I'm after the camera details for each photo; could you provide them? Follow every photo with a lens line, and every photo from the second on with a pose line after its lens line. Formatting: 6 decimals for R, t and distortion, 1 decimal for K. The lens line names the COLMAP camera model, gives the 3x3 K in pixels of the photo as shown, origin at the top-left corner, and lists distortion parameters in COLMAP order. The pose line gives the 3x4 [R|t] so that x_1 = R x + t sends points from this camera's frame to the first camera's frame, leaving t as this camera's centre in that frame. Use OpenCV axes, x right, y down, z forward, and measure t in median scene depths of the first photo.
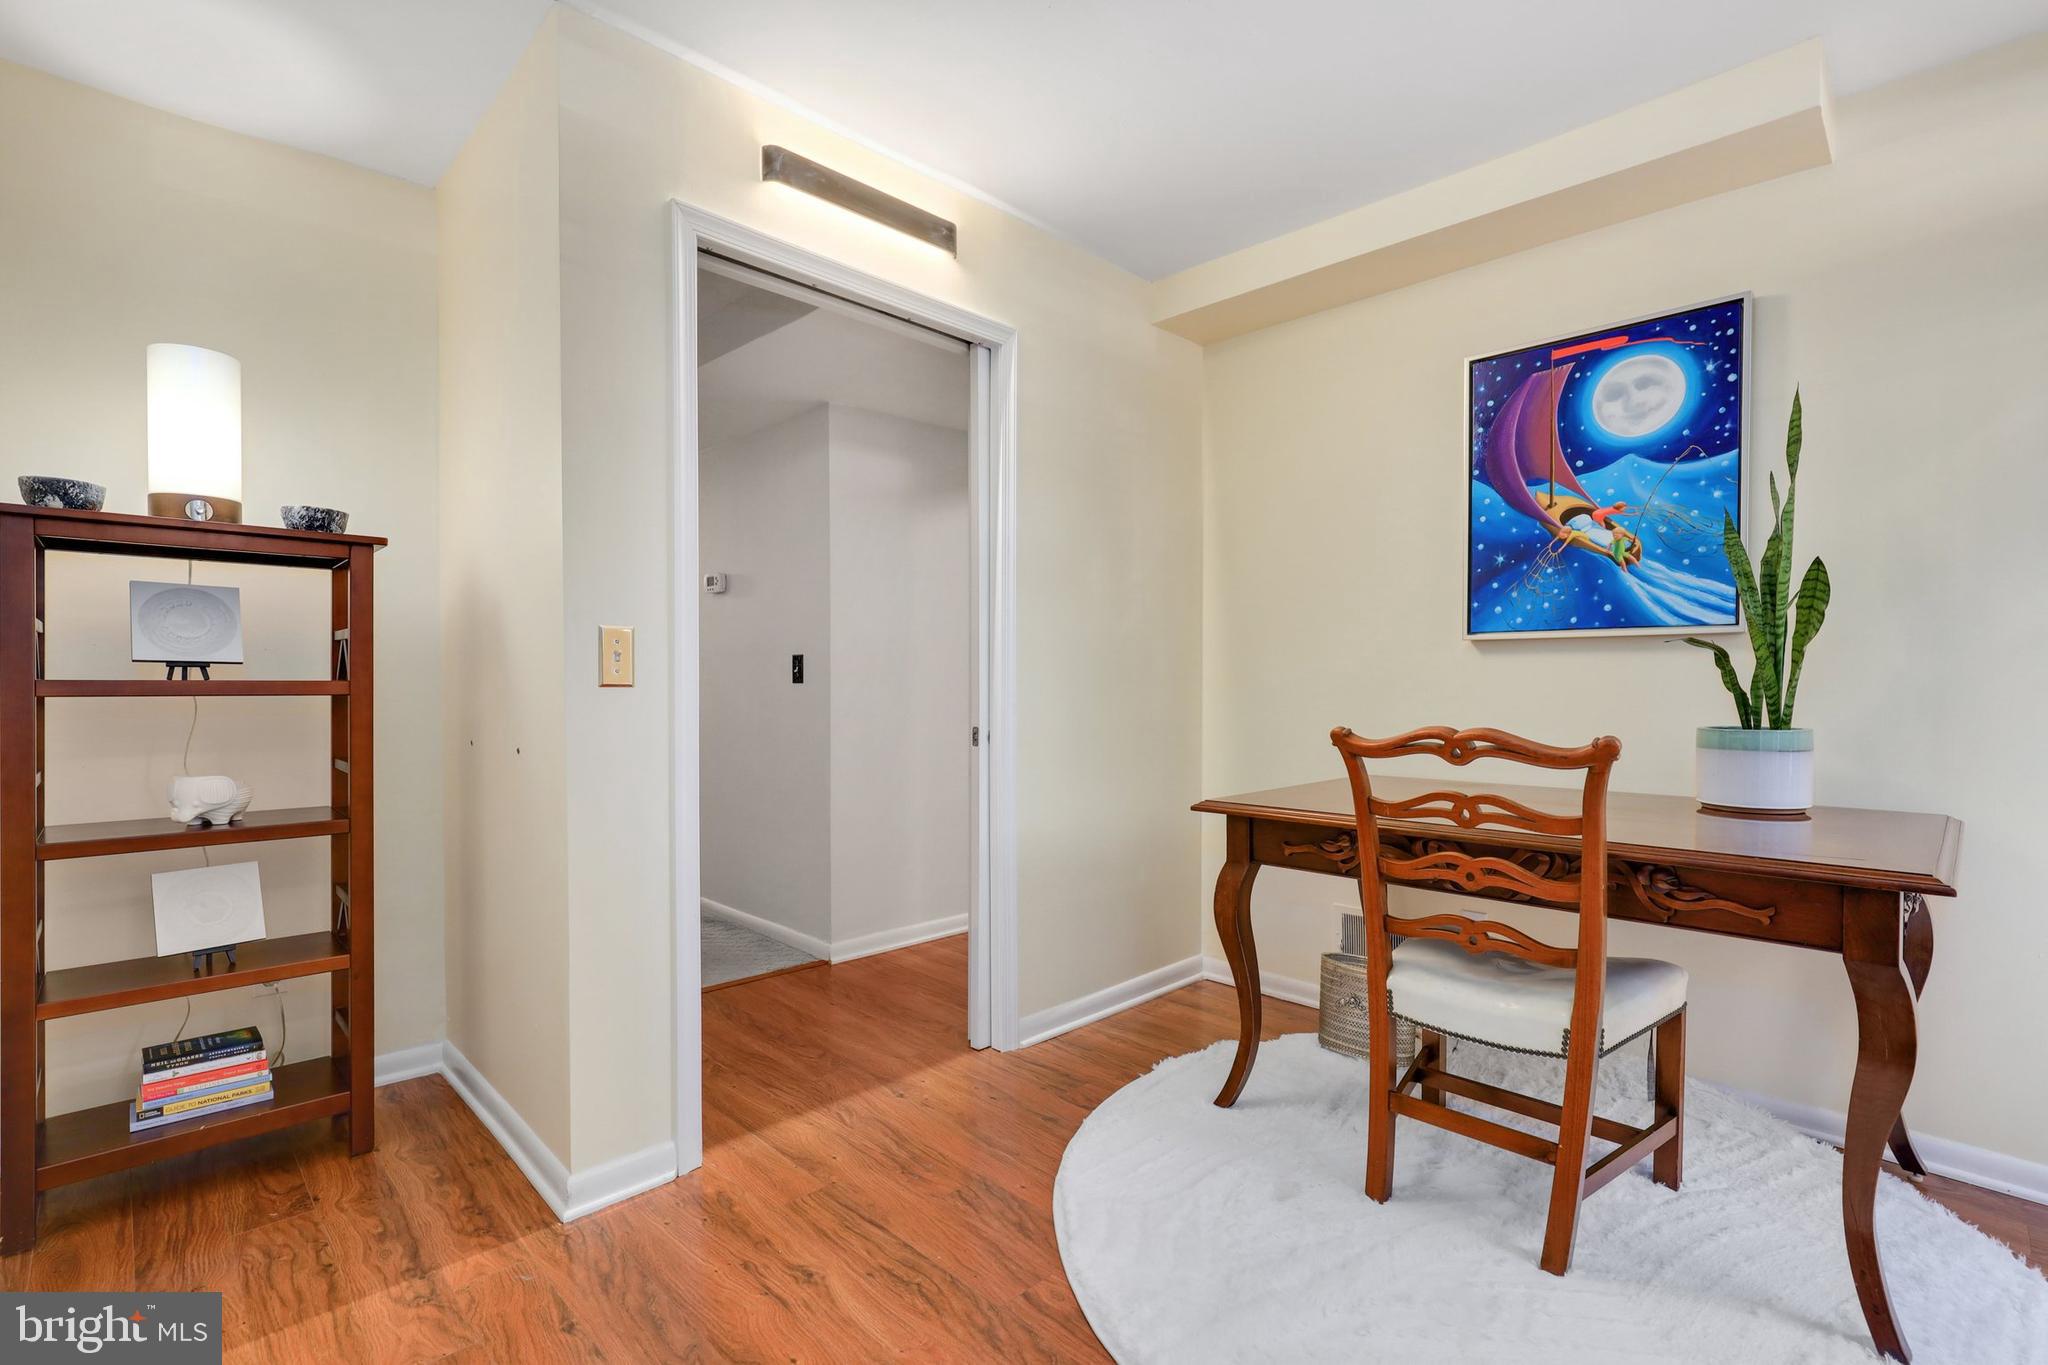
lens RADIAL K [[925.9, 0, 1023.2], [0, 925.9, 689.8], [0, 0, 1]] dist [-0.016104, 0.004830]
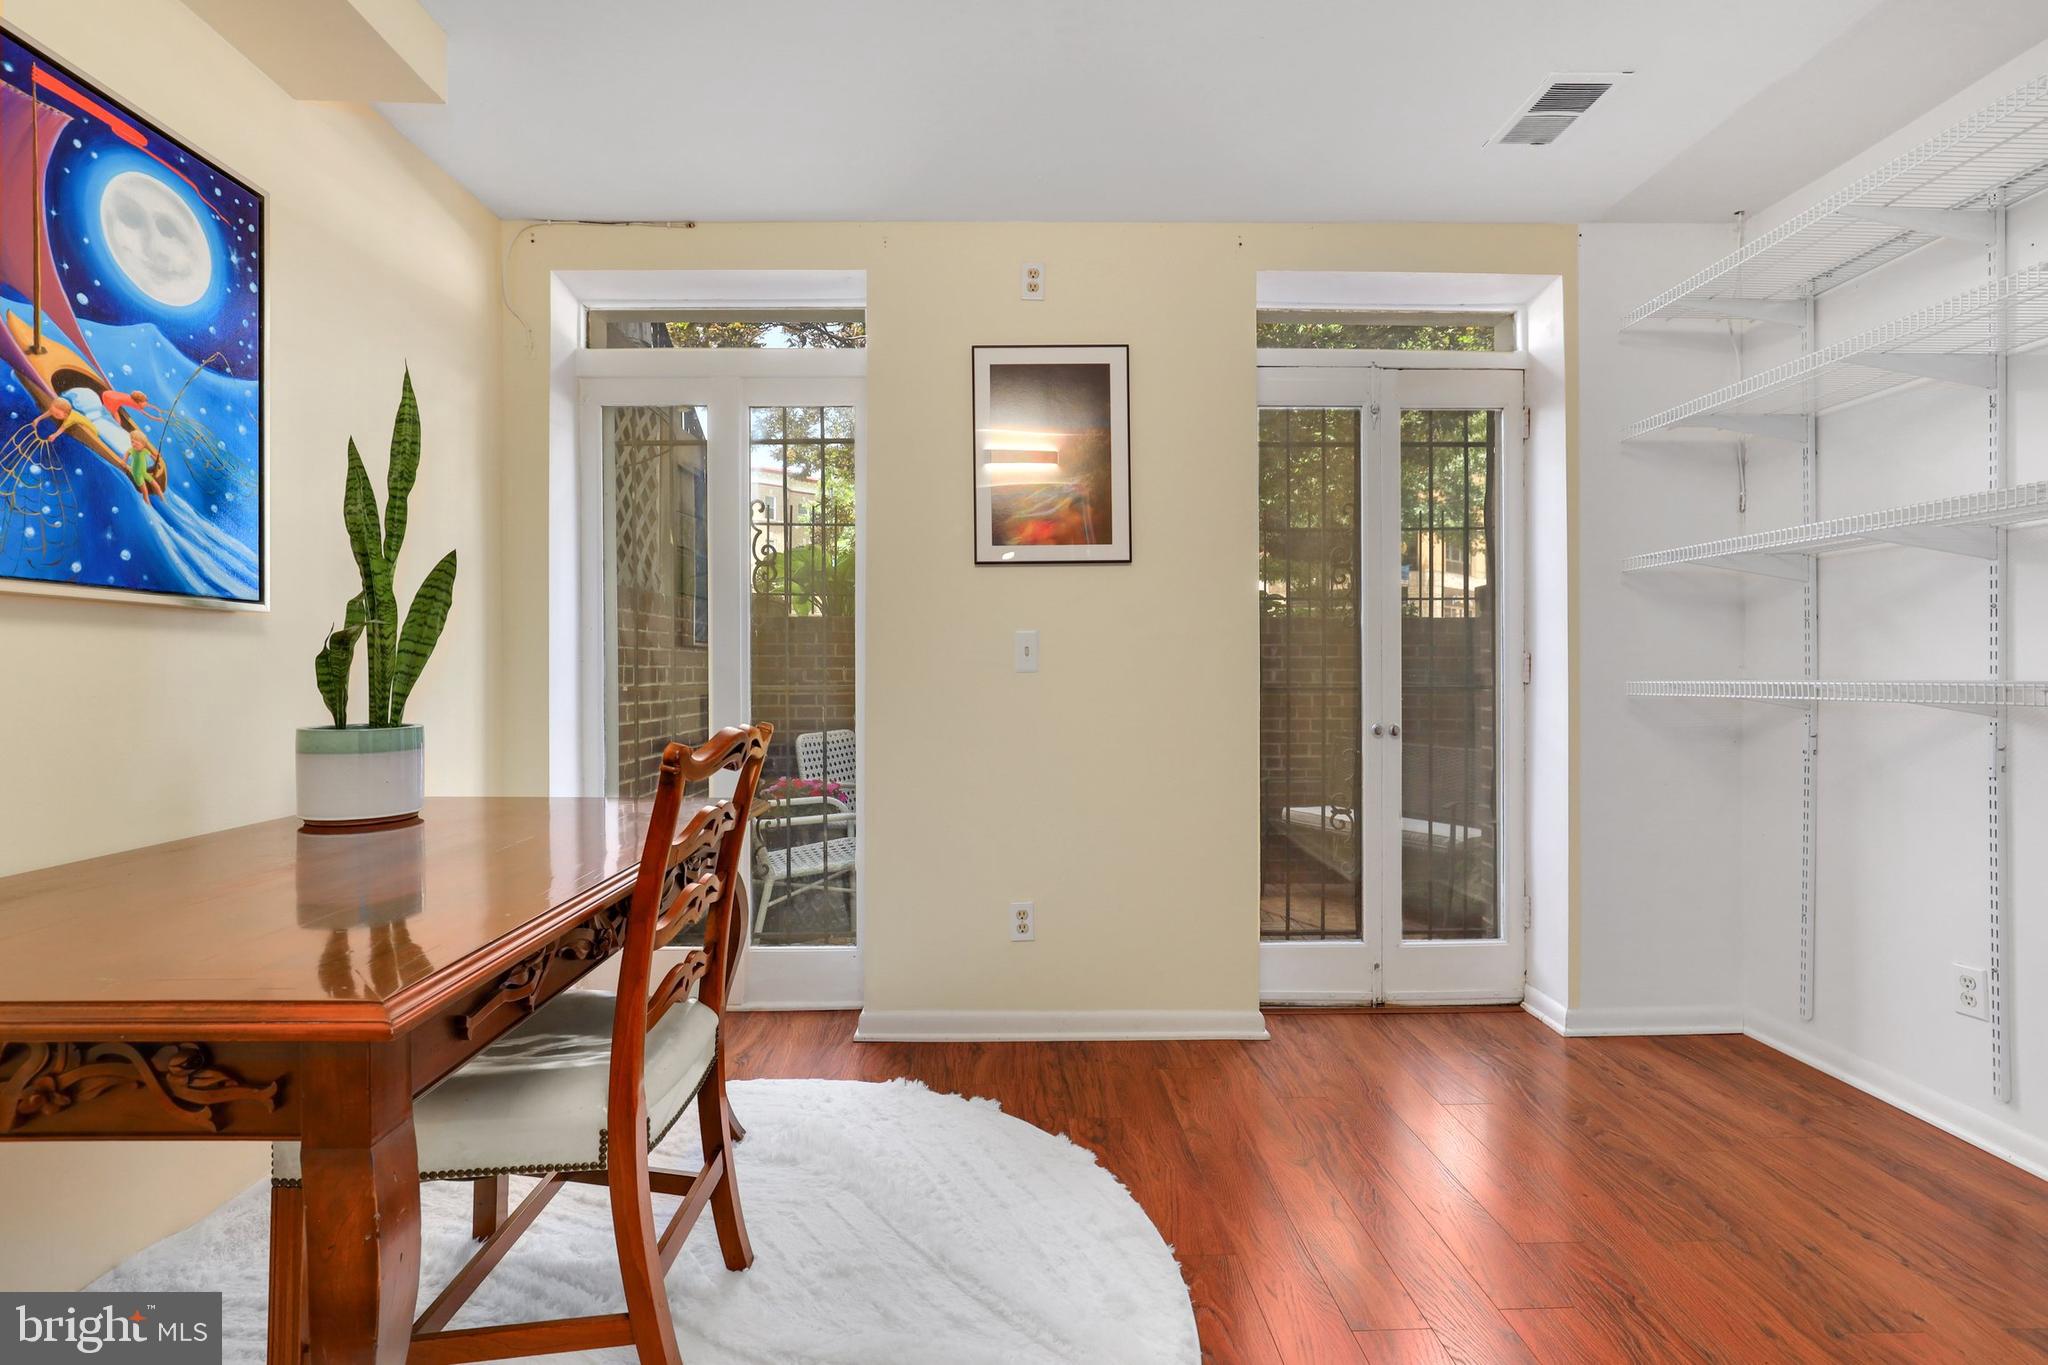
lens RADIAL K [[925.9, 0, 1019.8], [0, 925.9, 669.3], [0, 0, 1]] dist [-0.016104, 0.004830]
pose [[-0.733183, 0.001285, 0.680030, -0.227106], [0.007097, 0.999958, 0.005762, -0.011622], [-0.679994, 0.009050, -0.733161, 1.051686]]
